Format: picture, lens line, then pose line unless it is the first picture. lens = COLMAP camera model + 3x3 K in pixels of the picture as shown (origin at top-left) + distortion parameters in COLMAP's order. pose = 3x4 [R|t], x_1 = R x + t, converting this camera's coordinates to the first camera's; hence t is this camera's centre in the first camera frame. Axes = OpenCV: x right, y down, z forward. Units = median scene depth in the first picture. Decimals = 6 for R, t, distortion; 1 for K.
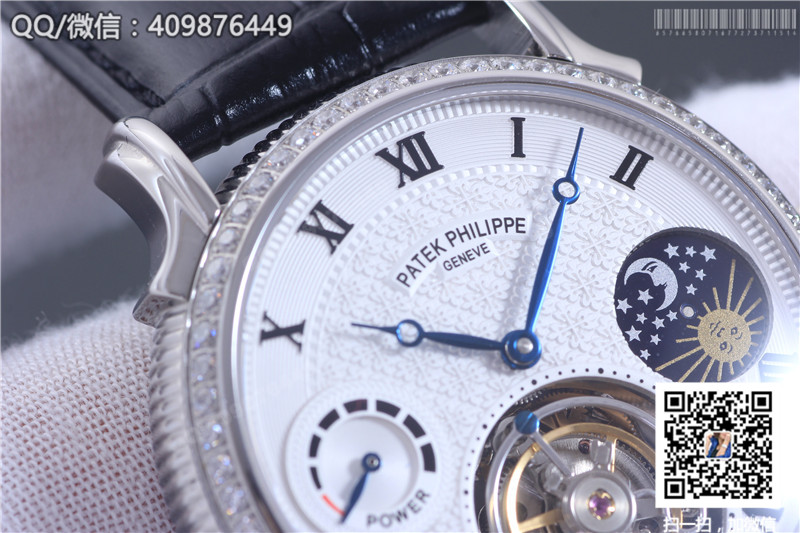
lens RADIAL K [[4694.4, 0, 400.0], [0, 4694.4, 266.5], [0, 0, 1]] dist [0.454087, -2.894232]
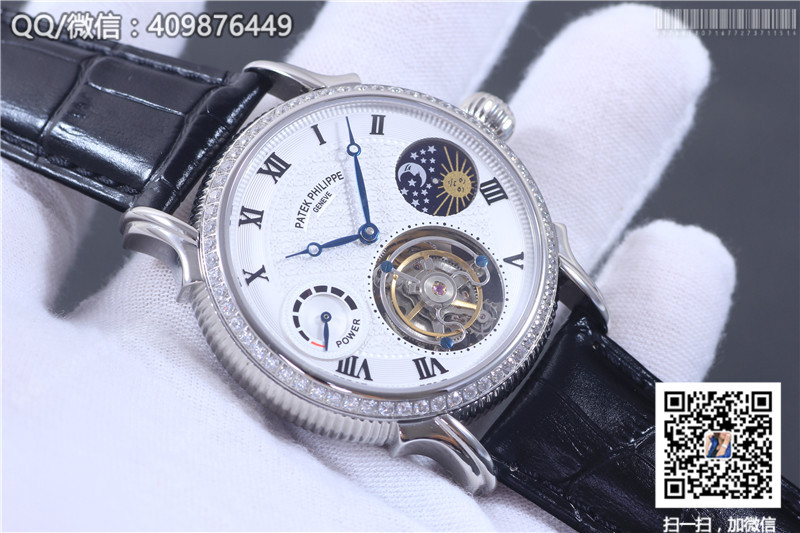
lens RADIAL K [[4284.7, 0, 400.0], [0, 4284.7, 266.5], [0, 0, 1]] dist [0.145016, -1.857401]
pose [[0.904017, -0.414526, 0.104505, -0.151375], [0.412721, 0.910006, 0.039365, -0.033854], [-0.111418, 0.007545, 0.993745, -0.752166]]
